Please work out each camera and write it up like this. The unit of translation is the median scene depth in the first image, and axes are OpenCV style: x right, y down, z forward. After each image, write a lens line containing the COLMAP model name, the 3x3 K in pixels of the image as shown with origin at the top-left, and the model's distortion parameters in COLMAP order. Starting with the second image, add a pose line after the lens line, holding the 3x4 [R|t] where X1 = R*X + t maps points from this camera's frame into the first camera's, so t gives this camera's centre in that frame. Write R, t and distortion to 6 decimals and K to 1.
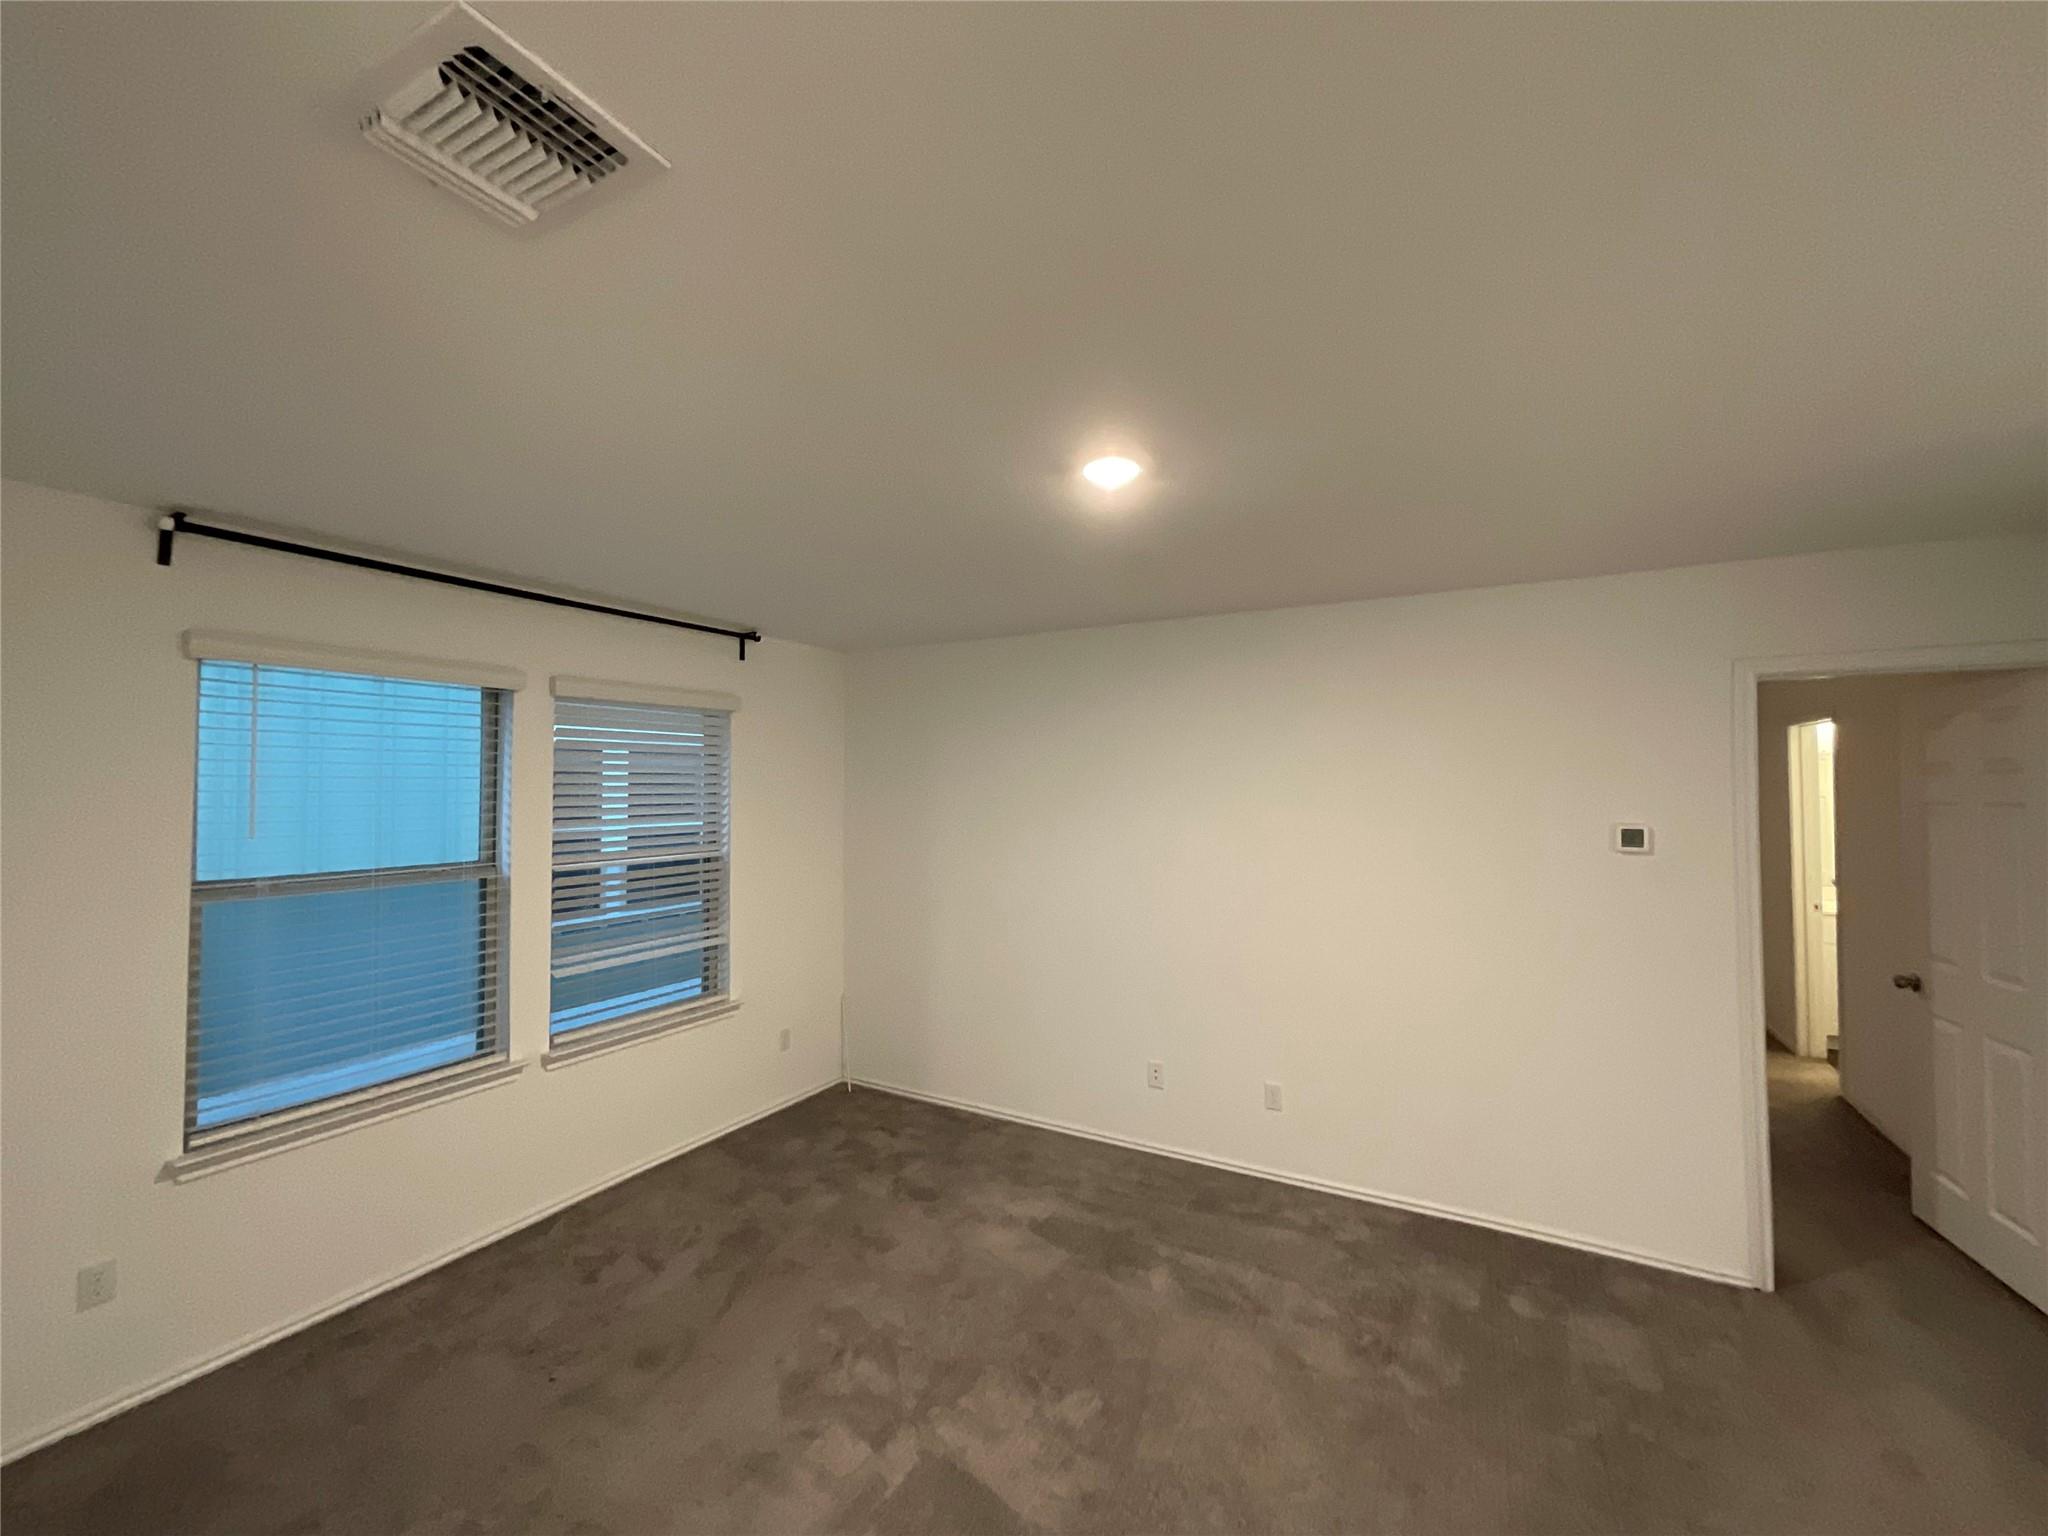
lens RADIAL K [[822.6, 0, 1024.0], [0, 822.6, 768.0], [0, 0, 1]] dist [-0.034039, 0.018586]
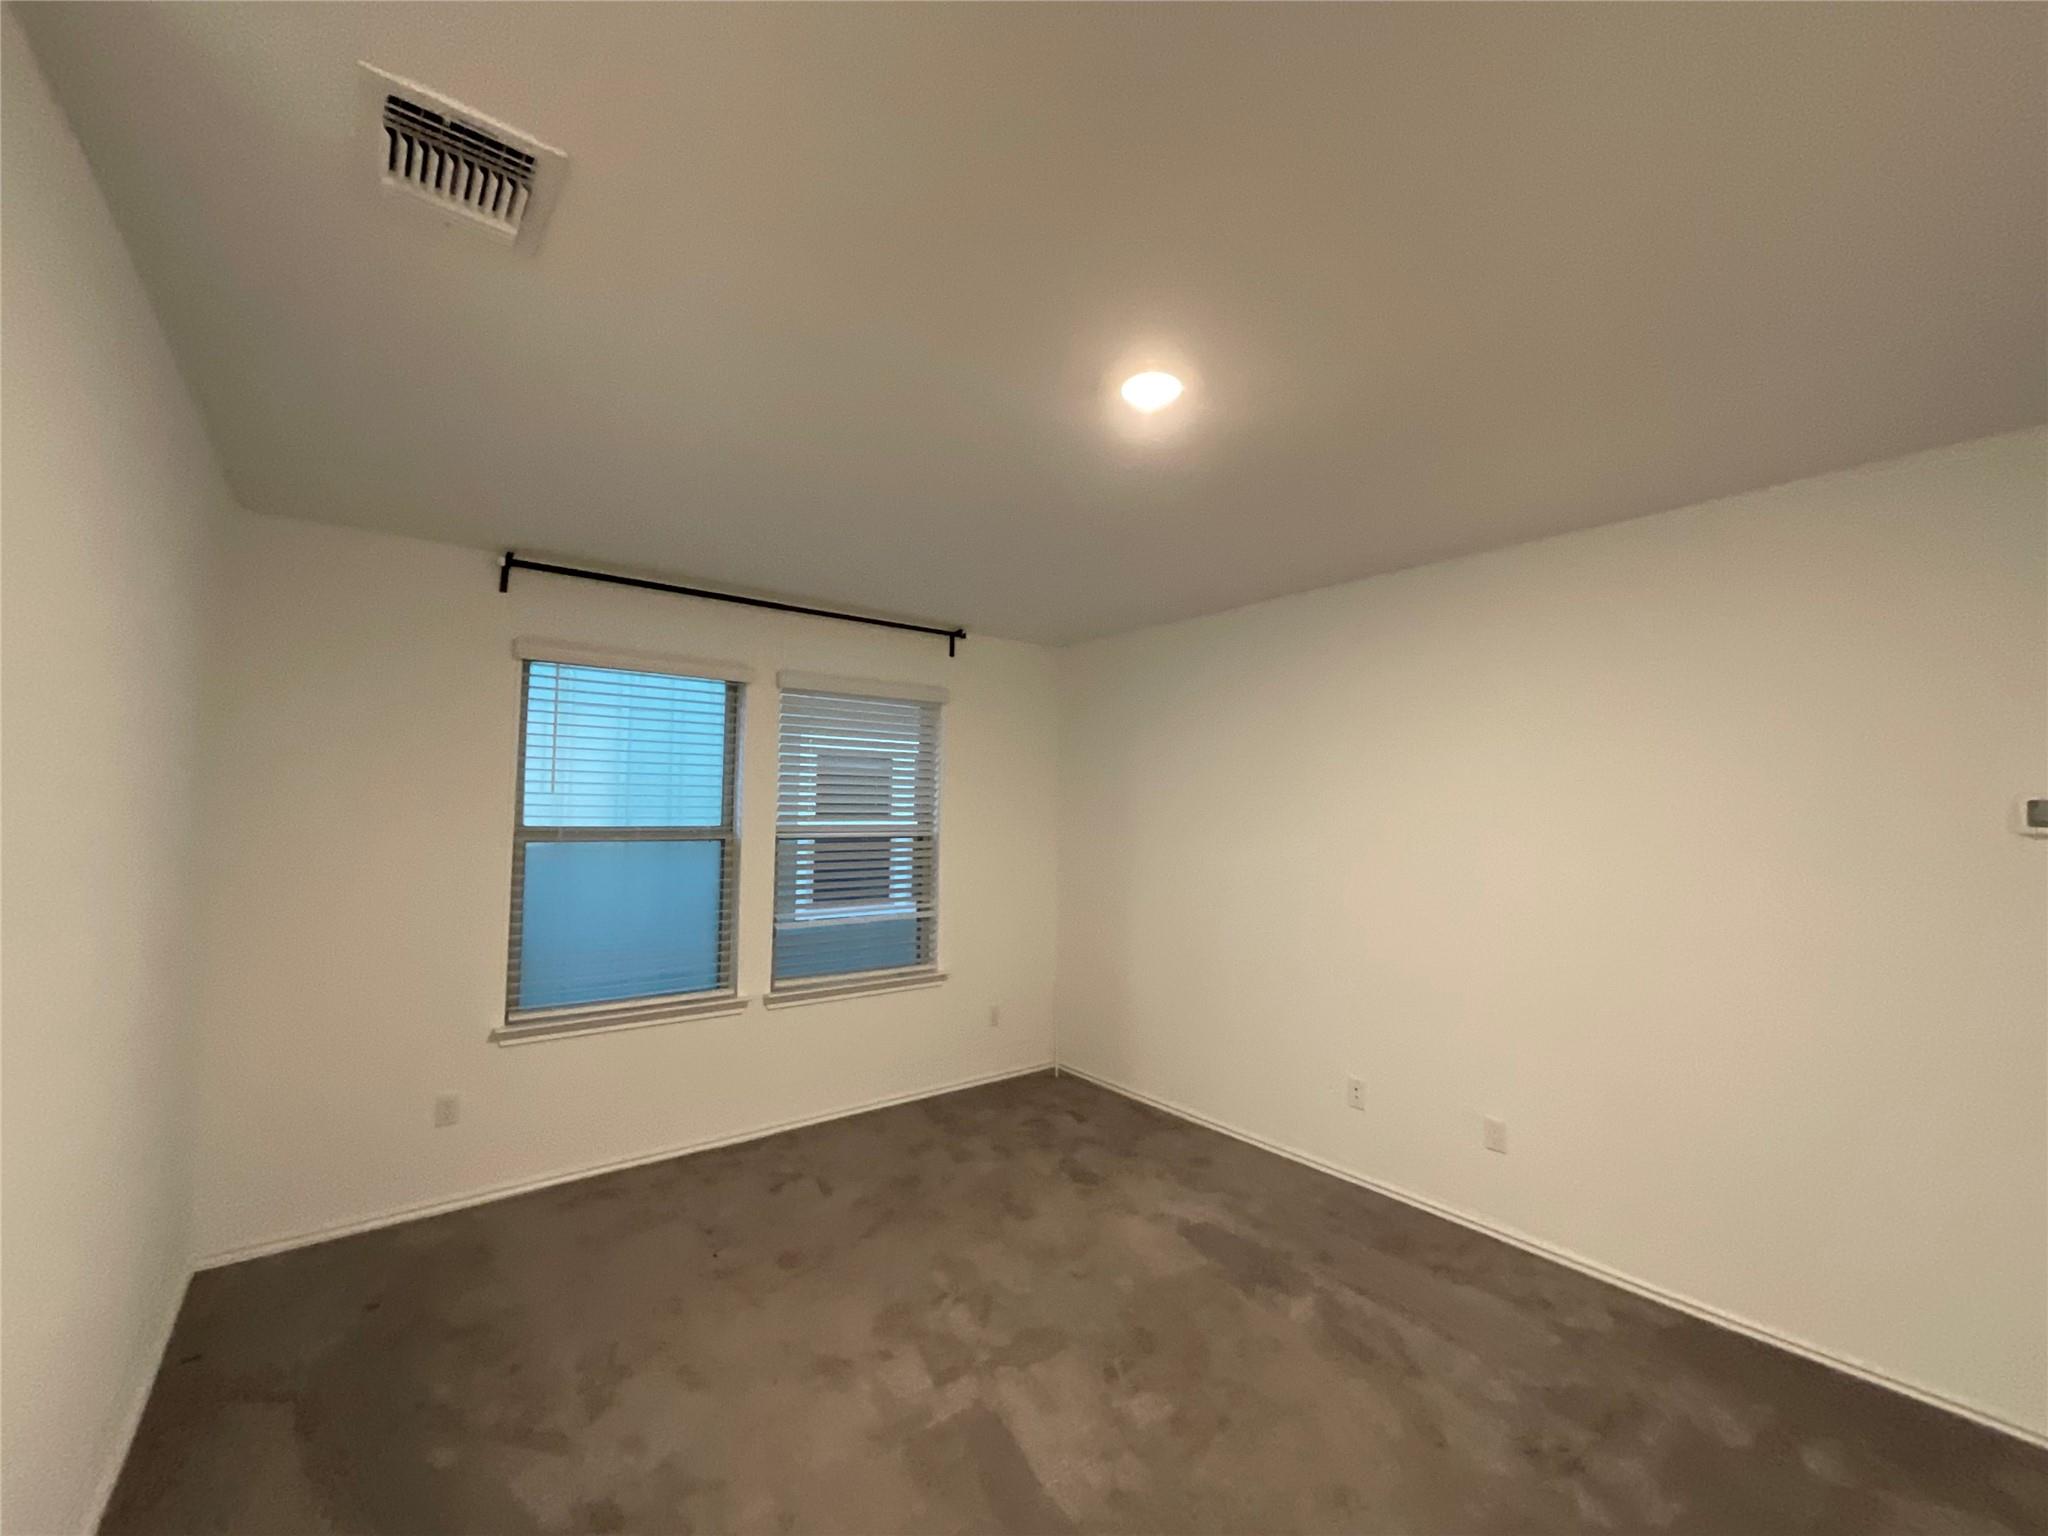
lens RADIAL K [[823.4, 0, 1032.1], [0, 823.4, 767.1], [0, 0, 1]] dist [-0.013057, 0.006619]
pose [[0.923587, -0.011663, -0.383211, 0.221638], [-0.002292, 0.999351, -0.035940, 0.070153], [0.383381, 0.034072, 0.922962, 0.049944]]
